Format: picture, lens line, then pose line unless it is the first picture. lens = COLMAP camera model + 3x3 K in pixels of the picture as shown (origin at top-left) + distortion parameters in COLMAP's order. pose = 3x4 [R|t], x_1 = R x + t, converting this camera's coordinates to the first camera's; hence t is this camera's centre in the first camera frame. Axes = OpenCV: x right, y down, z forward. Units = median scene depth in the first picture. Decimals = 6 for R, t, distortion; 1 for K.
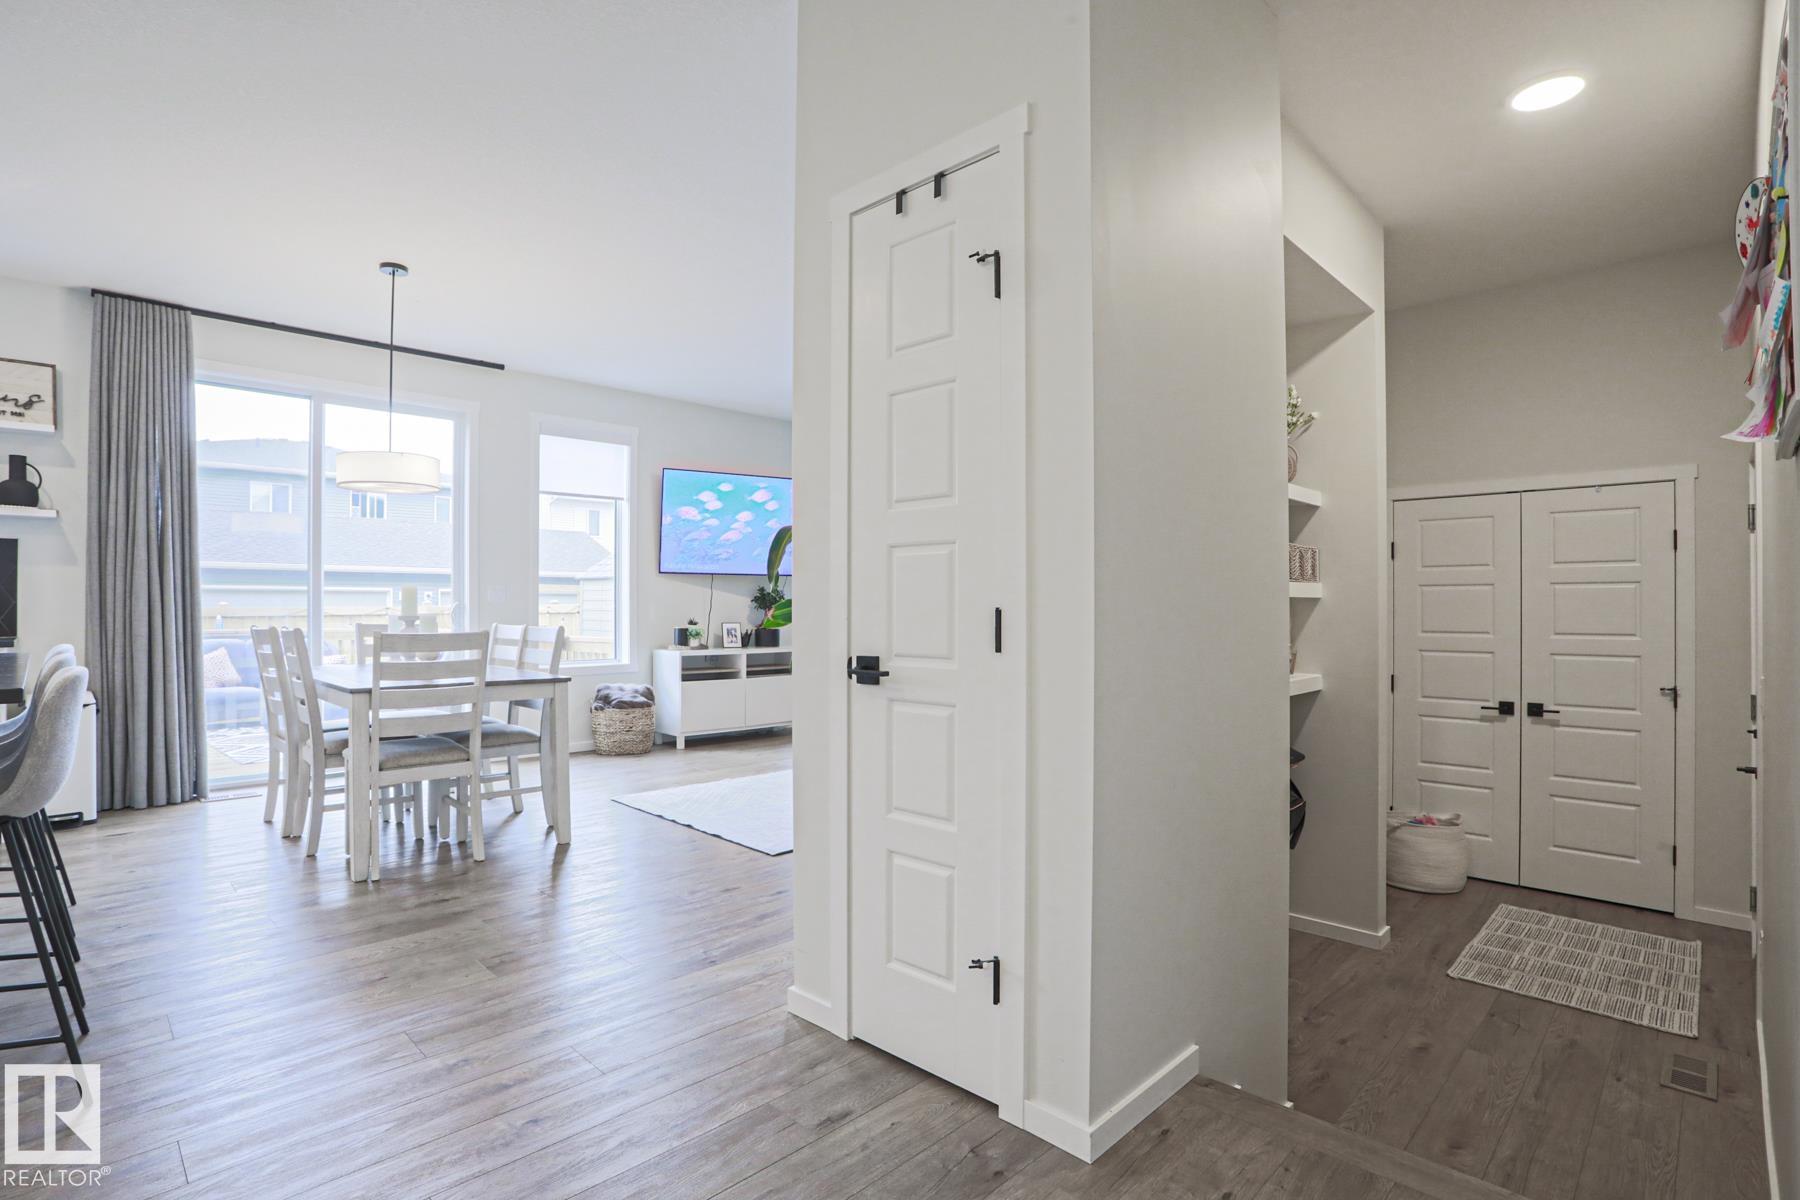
lens RADIAL K [[868.0, 0, 923.1], [0, 868.0, 606.9], [0, 0, 1]] dist [-0.070482, 0.021449]
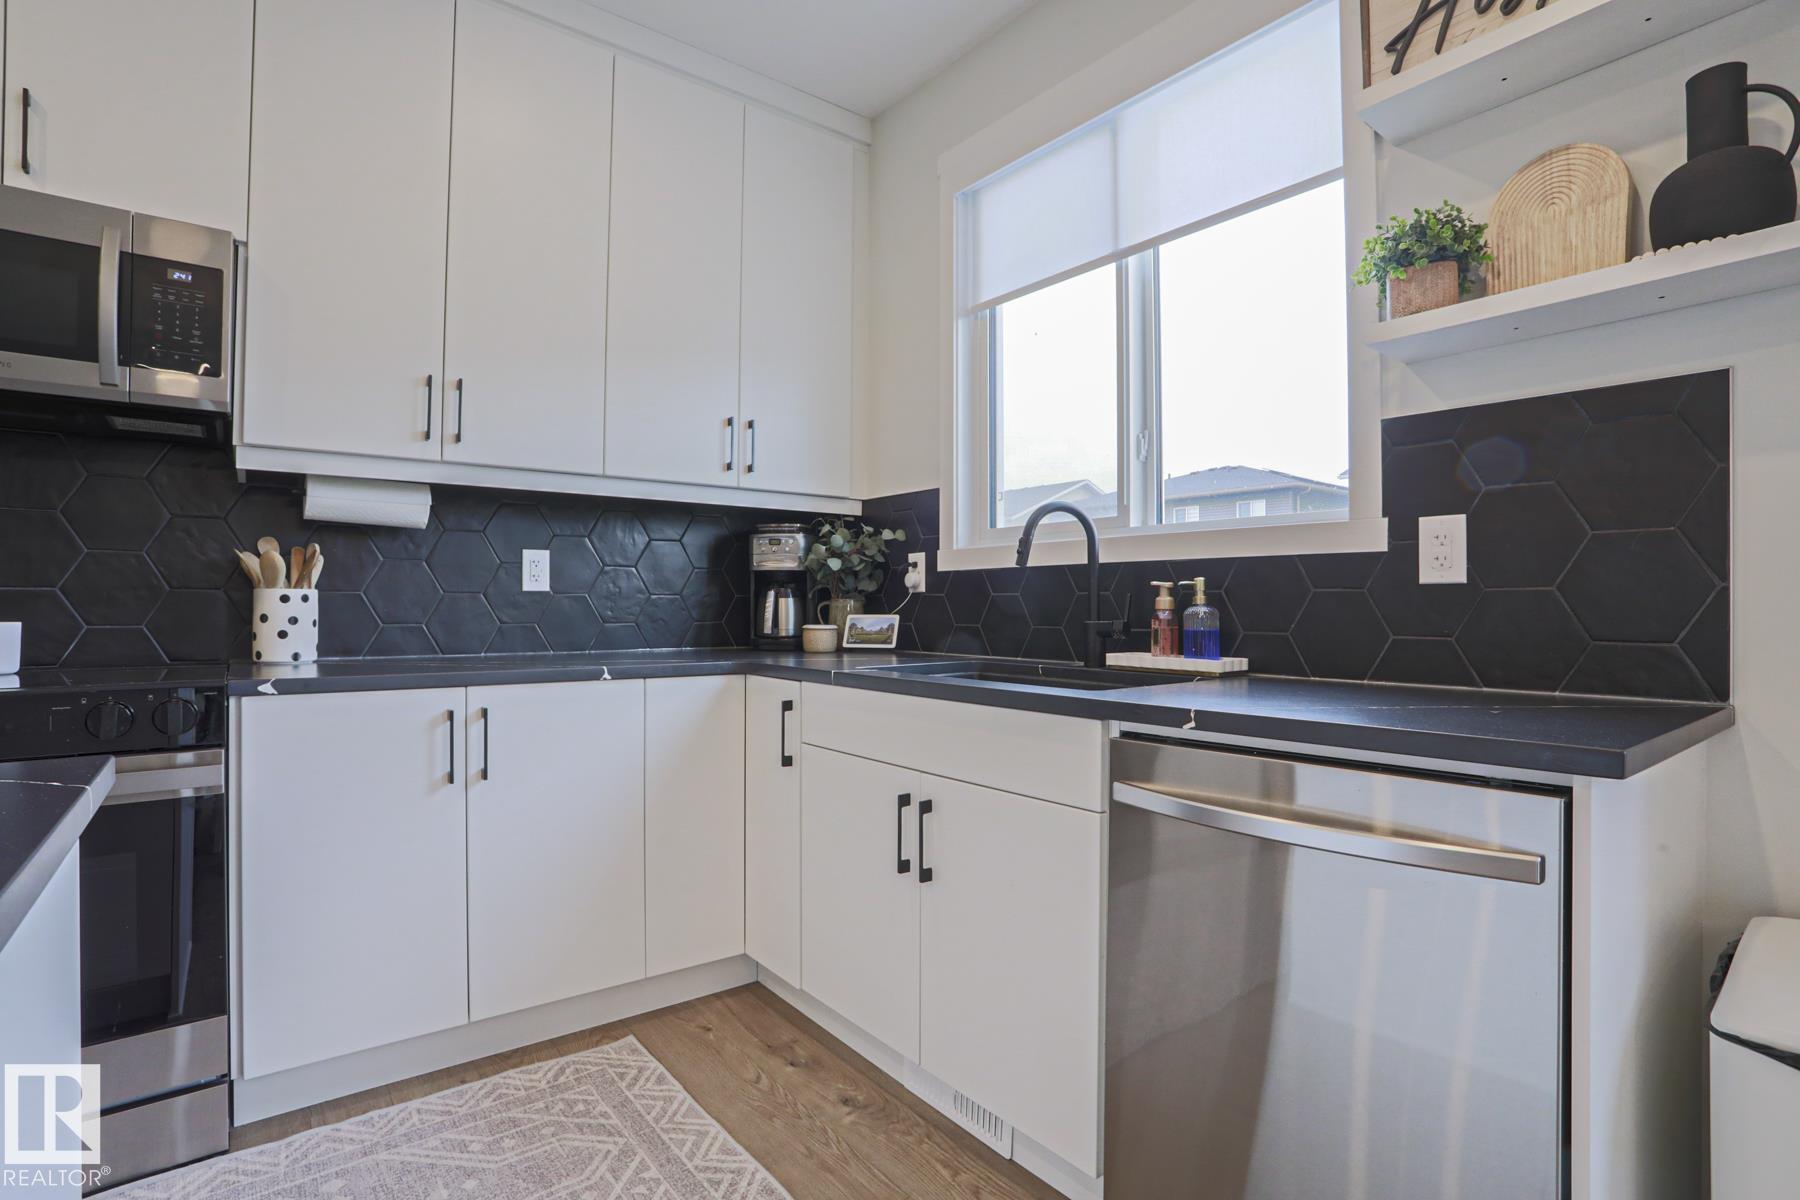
lens RADIAL K [[888.4, 0, 897.3], [0, 888.4, 612.2], [0, 0, 1]] dist [-0.078707, 0.036639]
pose [[-0.159483, 0.002228, -0.987198, -0.701749], [-0.001620, 0.999996, 0.002518, 0.002945], [0.987199, 0.002001, -0.159479, 0.703679]]
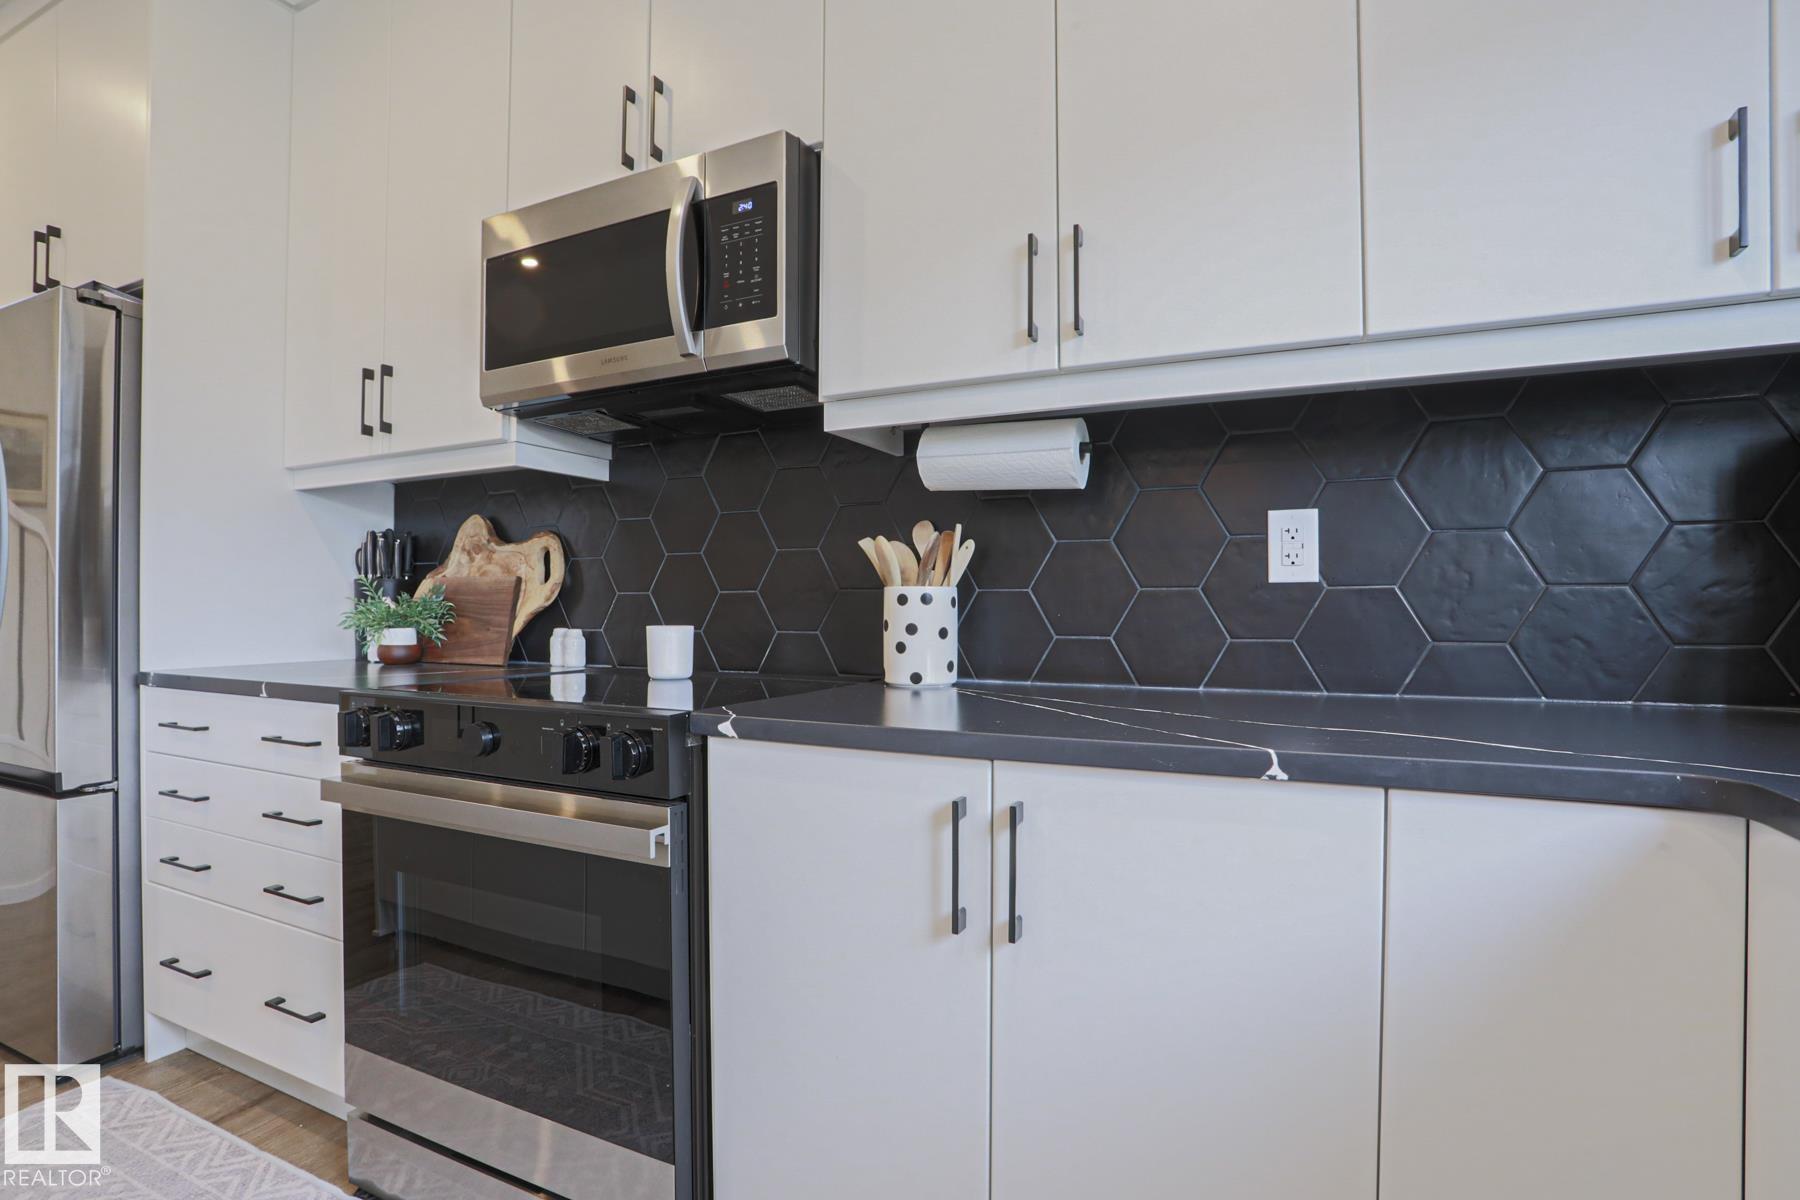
lens RADIAL K [[879.6, 0, 895.0], [0, 879.6, 603.4], [0, 0, 1]] dist [-0.077592, 0.037670]
pose [[-0.957022, -0.004373, -0.289982, -0.997446], [-0.003090, 0.999983, -0.004882, 0.000622], [0.289998, -0.003776, -0.957020, 0.642659]]
